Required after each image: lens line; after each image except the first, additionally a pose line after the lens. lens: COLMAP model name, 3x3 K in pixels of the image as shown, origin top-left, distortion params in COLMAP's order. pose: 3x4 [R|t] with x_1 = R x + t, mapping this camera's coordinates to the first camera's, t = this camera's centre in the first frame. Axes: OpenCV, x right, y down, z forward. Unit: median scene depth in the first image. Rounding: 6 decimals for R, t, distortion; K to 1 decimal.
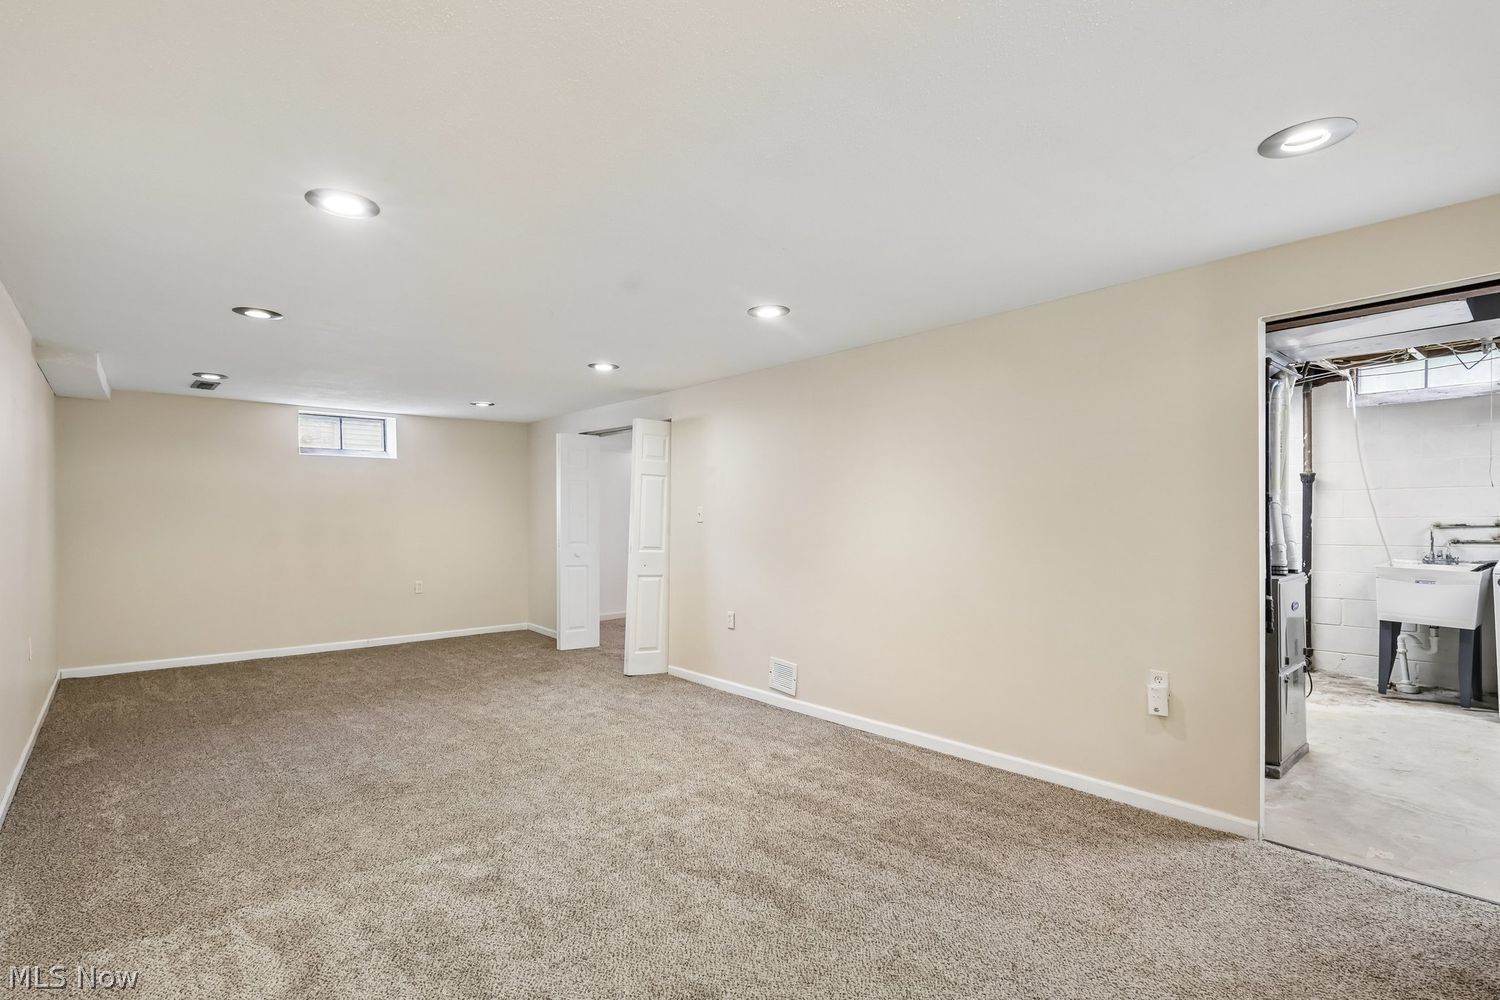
lens RADIAL K [[709.5, 0, 748.3], [0, 709.5, 511.6], [0, 0, 1]] dist [-0.004798, 0.001943]
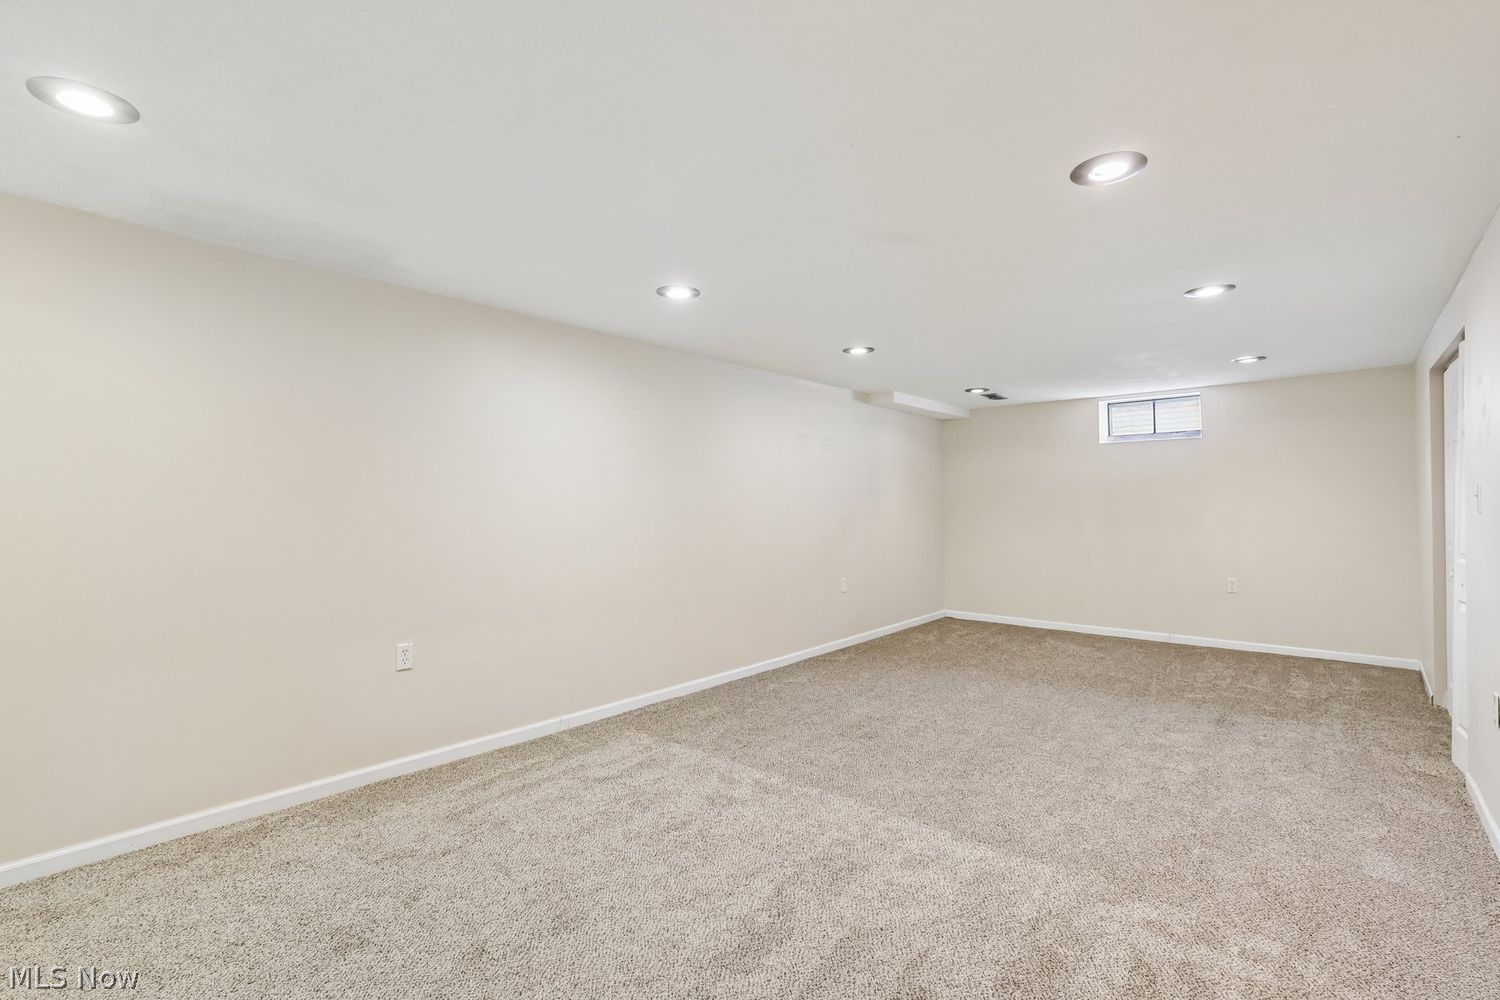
lens RADIAL K [[709.5, 0, 746.8], [0, 709.5, 496.2], [0, 0, 1]] dist [-0.004798, 0.001943]
pose [[0.134714, -0.005734, -0.990868, 0.576416], [0.007632, 0.999960, -0.004749, -0.002034], [0.990855, -0.006922, 0.134753, 0.580175]]
